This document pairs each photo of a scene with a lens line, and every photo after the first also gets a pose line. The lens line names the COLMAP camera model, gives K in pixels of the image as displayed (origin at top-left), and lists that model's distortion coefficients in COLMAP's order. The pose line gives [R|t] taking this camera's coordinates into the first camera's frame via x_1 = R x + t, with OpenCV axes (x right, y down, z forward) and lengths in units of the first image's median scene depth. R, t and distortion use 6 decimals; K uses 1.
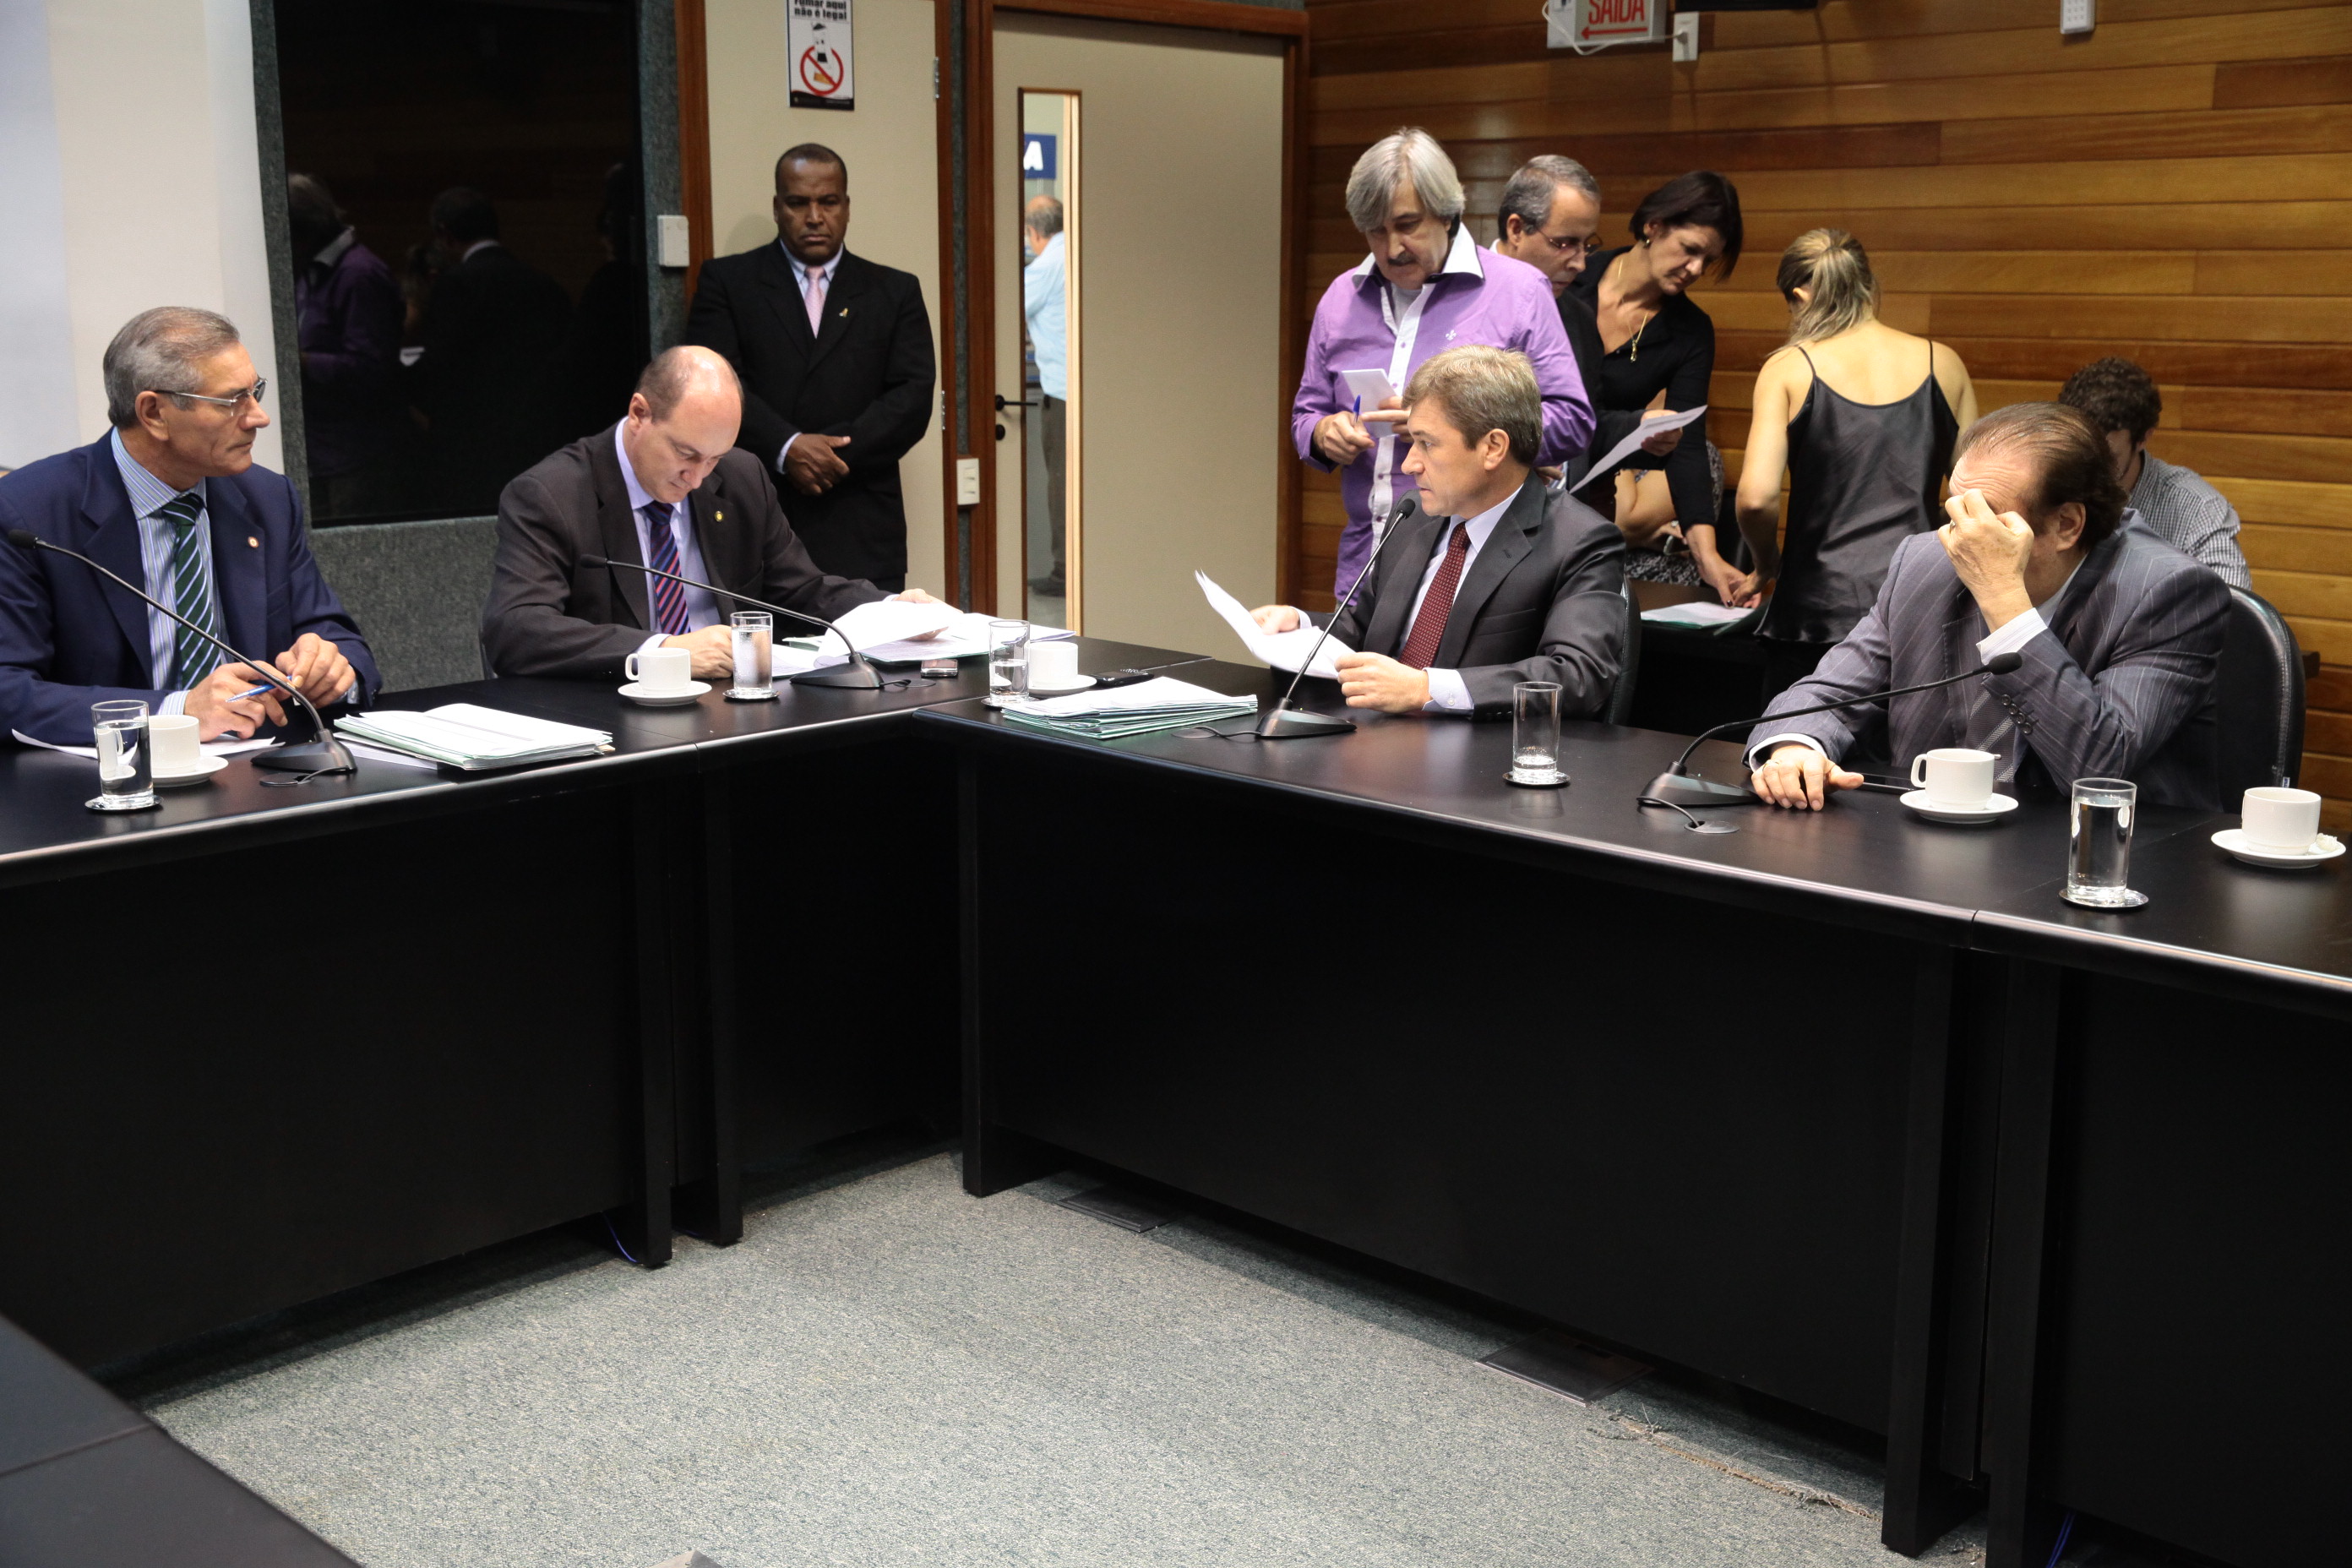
lens RADIAL K [[2645.3, 0, 1176.0], [0, 2645.3, 784.0], [0, 0, 1]] dist [0.020077, 0.143674]
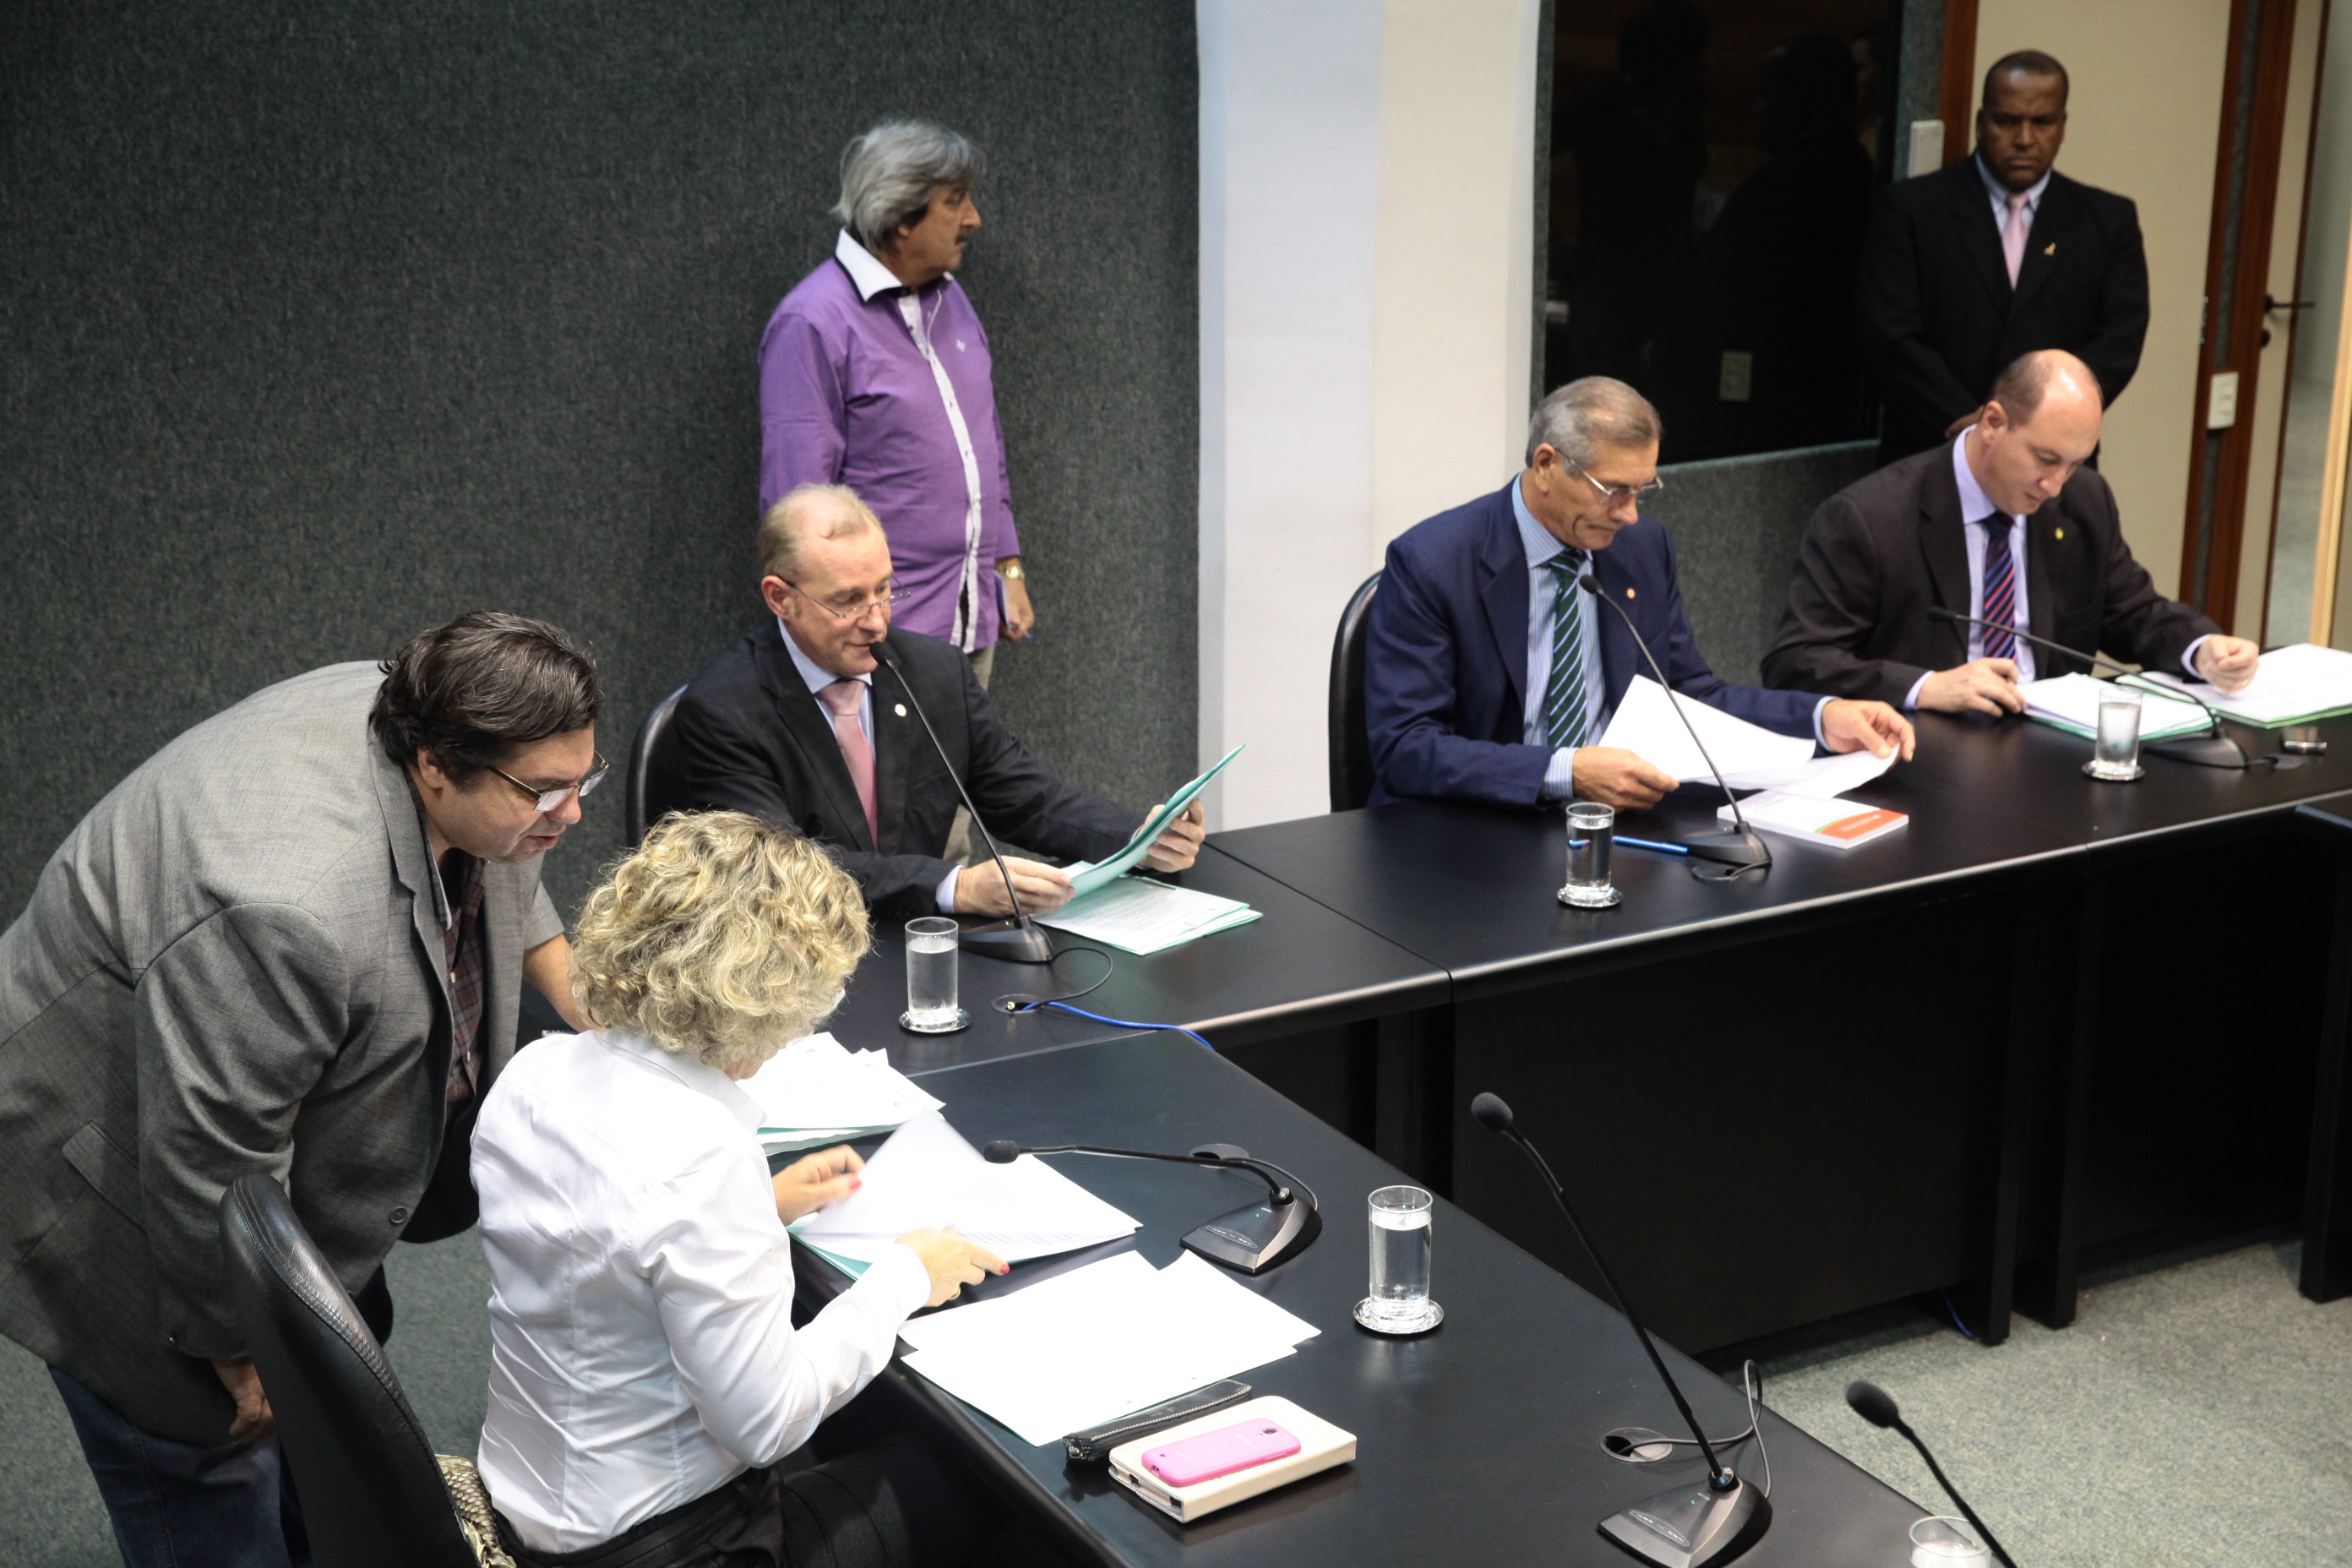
lens RADIAL K [[3460.7, 0, 1176.0], [0, 3460.7, 784.0], [0, 0, 1]] dist [-0.001938, 0.512383]
pose [[0.954772, 0.071451, -0.288626, -0.067269], [-0.050814, 0.995628, 0.078382, -0.061056], [0.292964, -0.060170, 0.954228, -0.174013]]
